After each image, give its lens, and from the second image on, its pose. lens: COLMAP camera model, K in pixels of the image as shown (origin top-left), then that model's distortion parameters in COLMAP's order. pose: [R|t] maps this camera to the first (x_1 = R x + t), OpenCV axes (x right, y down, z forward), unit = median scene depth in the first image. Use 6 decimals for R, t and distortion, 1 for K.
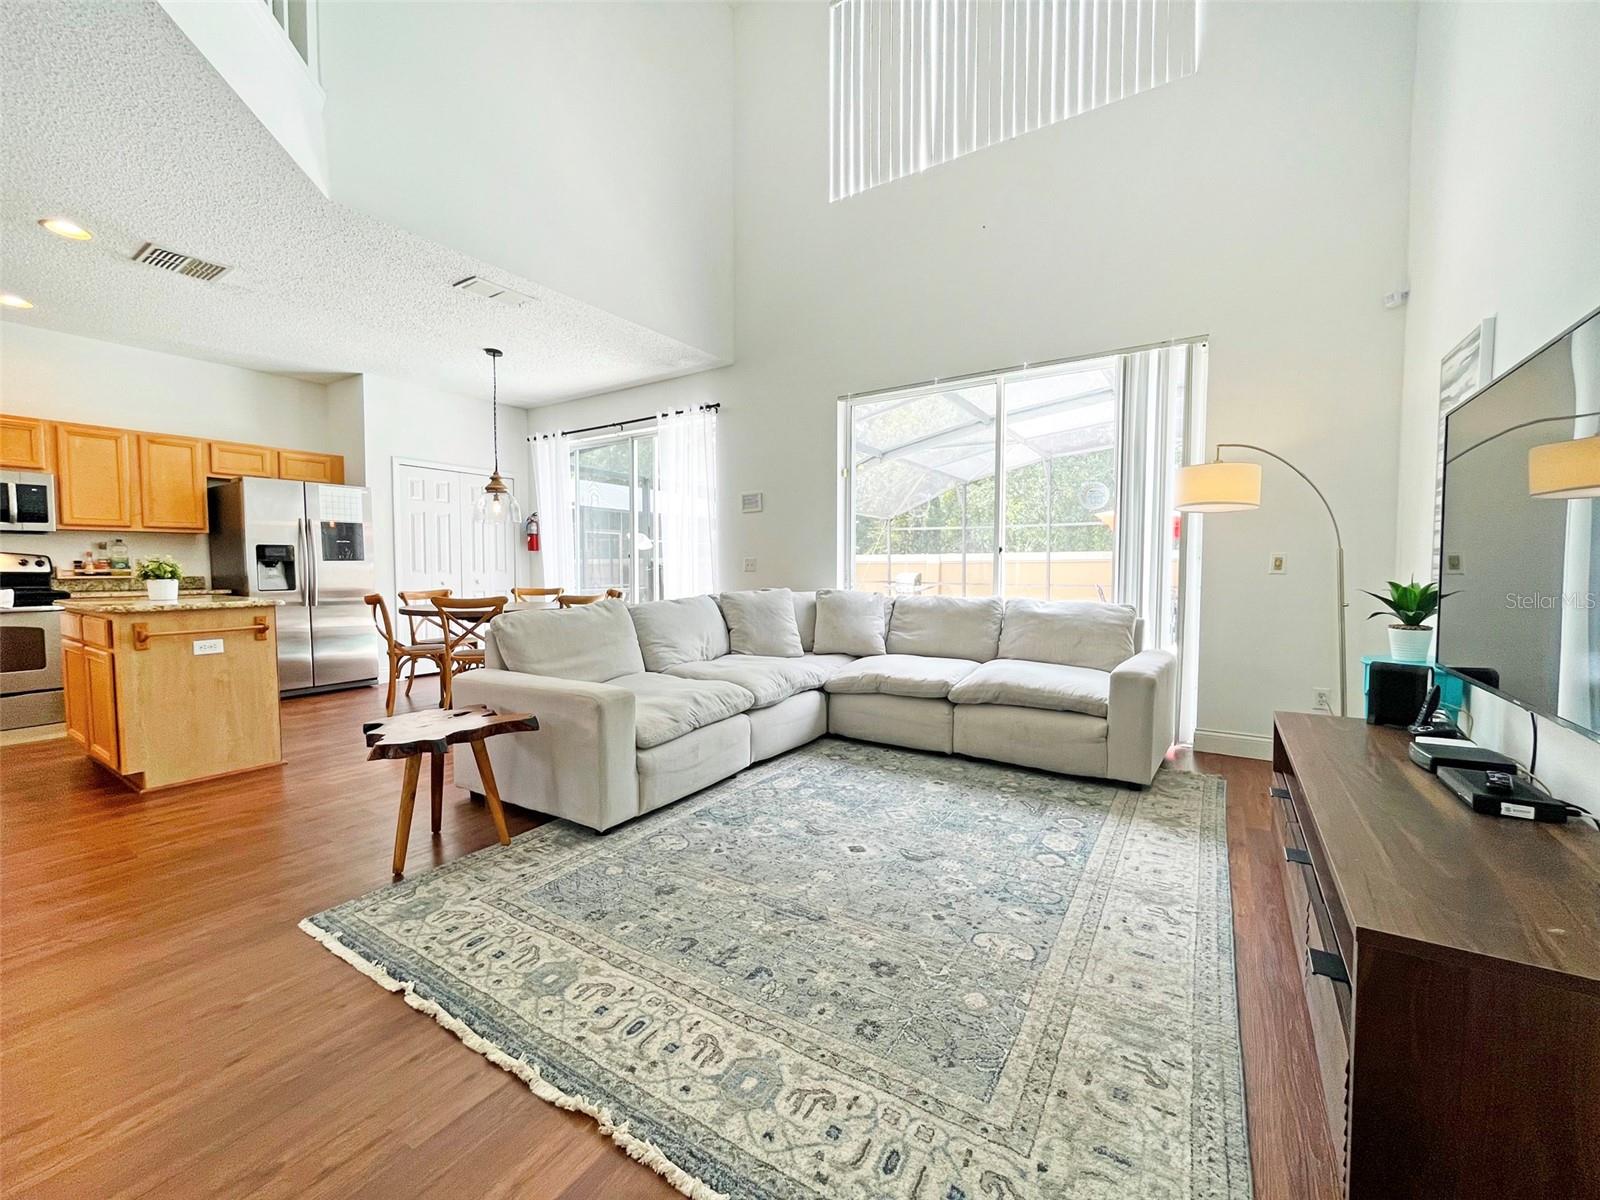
lens RADIAL K [[651.8, 0, 798.2], [0, 651.8, 597.7], [0, 0, 1]] dist [-0.001506, -0.000509]
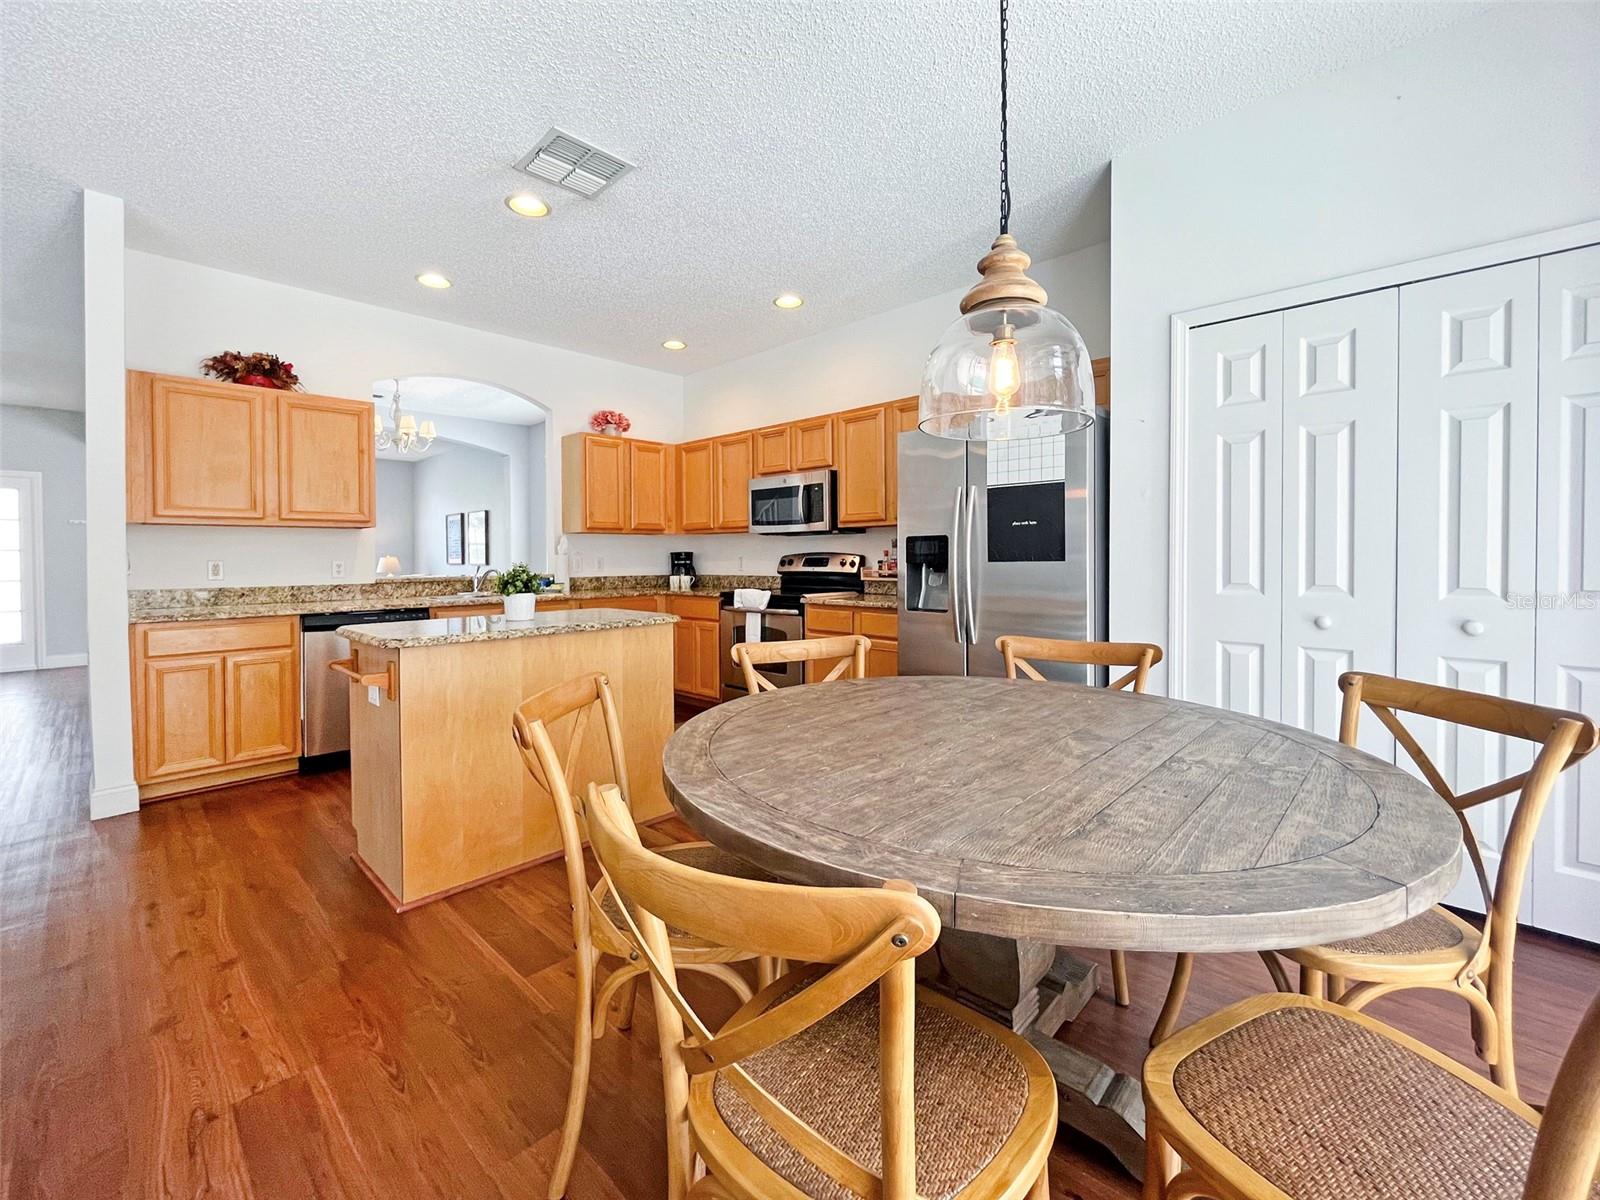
lens RADIAL K [[671.9, 0, 756.4], [0, 671.9, 566.1], [0, 0, 1]] dist [-0.003391, -0.000552]
pose [[-0.210016, 0.014457, -0.977591, -0.167323], [-0.040085, 0.998923, 0.023384, -0.068052], [0.976876, 0.044097, -0.209210, 1.085649]]
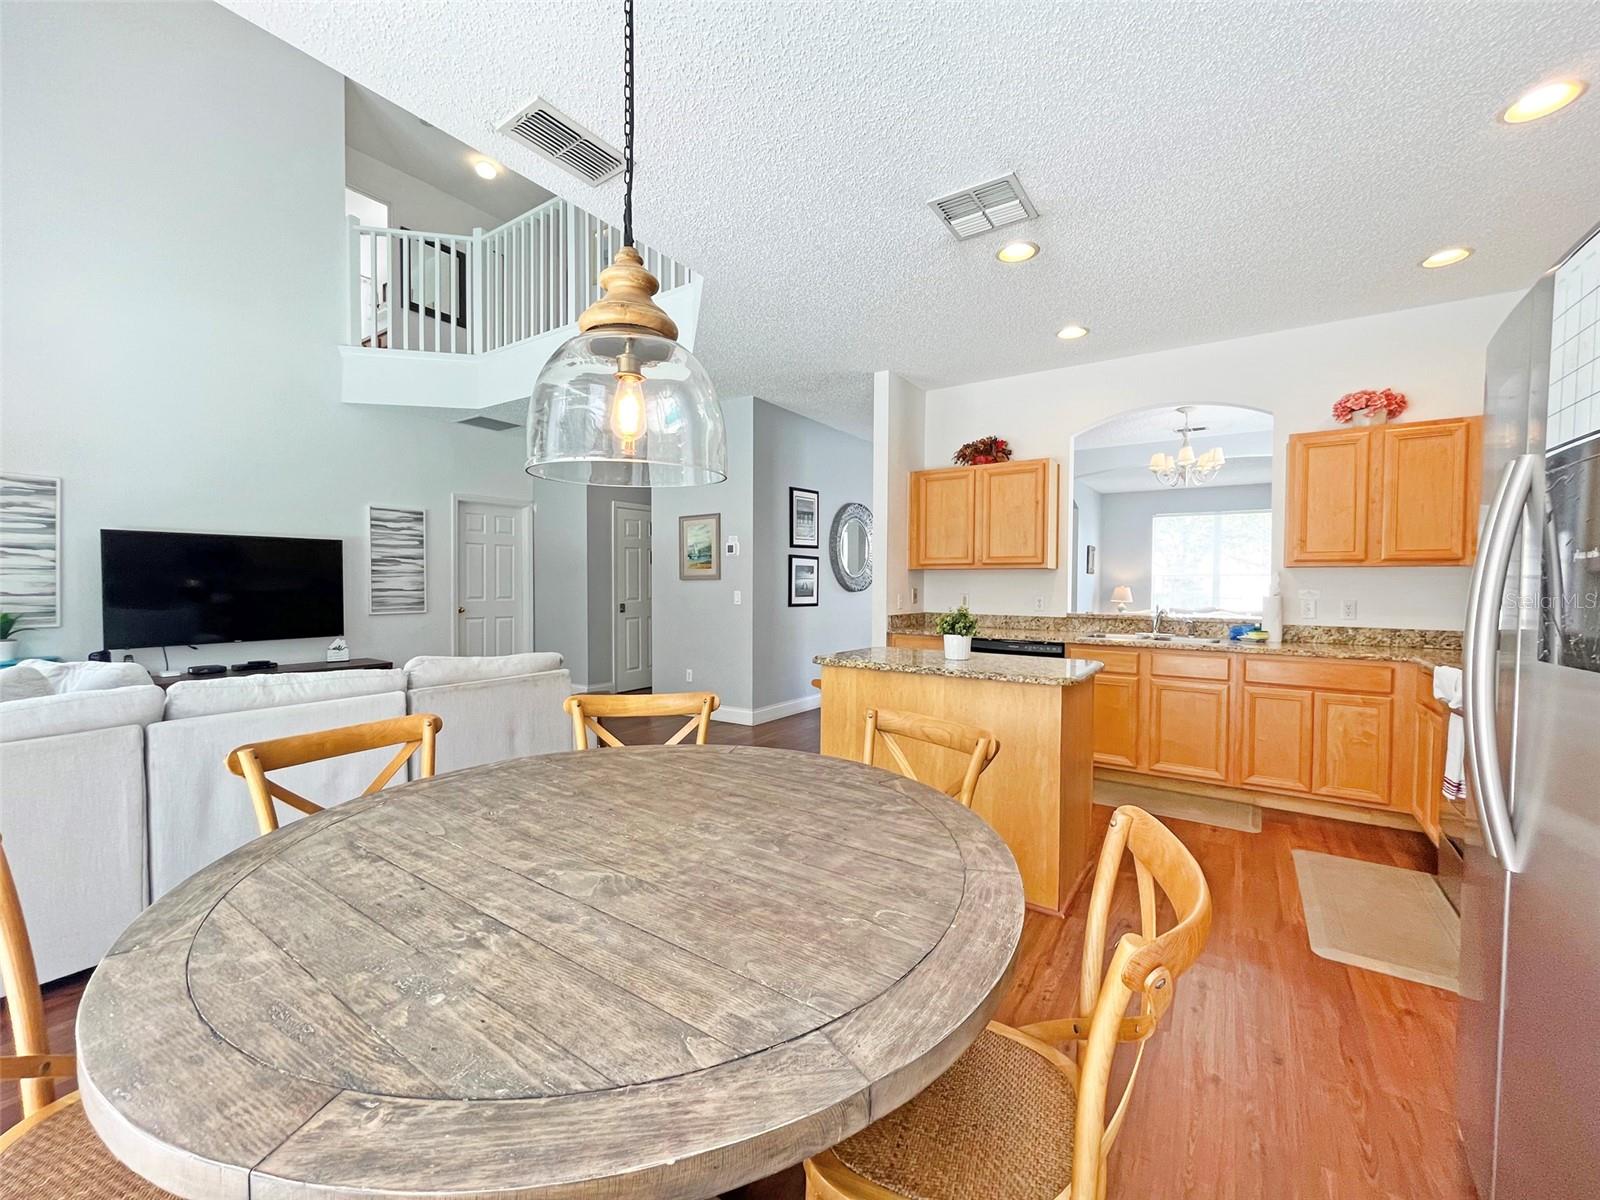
lens RADIAL K [[651.8, 0, 798.2], [0, 651.8, 597.7], [0, 0, 1]] dist [-0.001506, -0.000509]
pose [[-0.999609, -0.006232, 0.027247, -0.590622], [-0.004269, 0.997430, 0.071519, -0.103121], [-0.027623, 0.071374, -0.997067, 1.401697]]
